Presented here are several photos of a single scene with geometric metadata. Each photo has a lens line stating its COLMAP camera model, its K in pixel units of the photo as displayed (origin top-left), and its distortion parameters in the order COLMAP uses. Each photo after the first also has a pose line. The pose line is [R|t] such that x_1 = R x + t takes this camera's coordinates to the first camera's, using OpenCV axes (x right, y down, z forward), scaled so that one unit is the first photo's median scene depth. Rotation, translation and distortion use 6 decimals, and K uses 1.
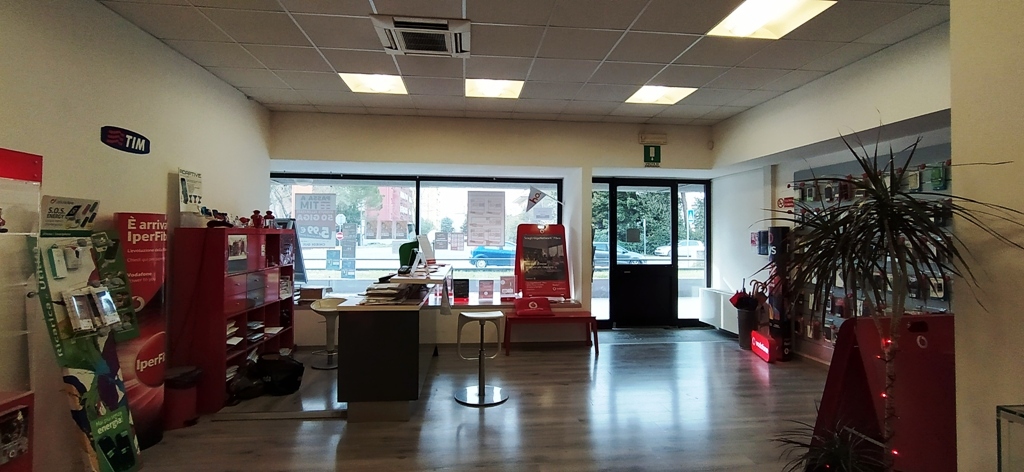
lens RADIAL K [[466.5, 0, 514.8], [0, 466.5, 225.0], [0, 0, 1]] dist [-0.000440, 0.001561]
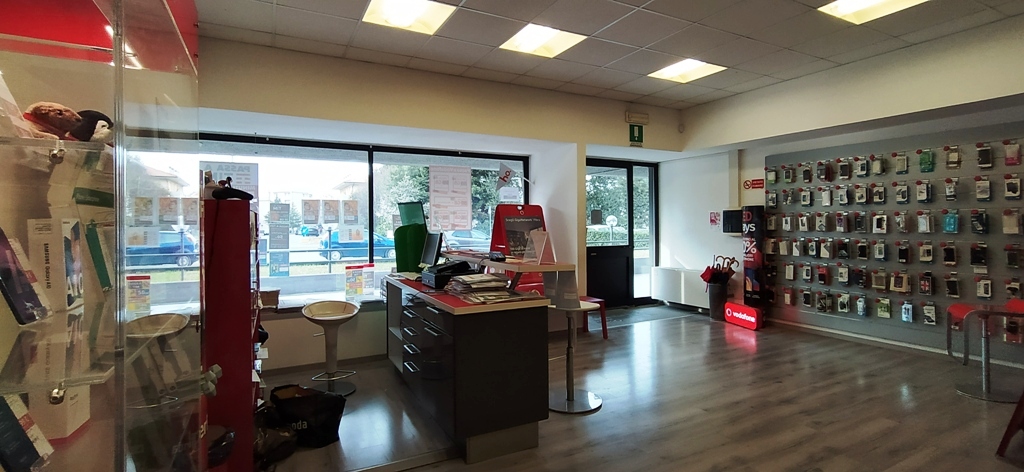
lens RADIAL K [[466.5, 0, 517.8], [0, 466.5, 223.8], [0, 0, 1]] dist [-0.000440, 0.001561]
pose [[0.925859, -0.013030, 0.377645, -0.379487], [0.004835, 0.999732, 0.022638, 0.019251], [-0.377839, -0.019134, 0.925674, 0.207191]]
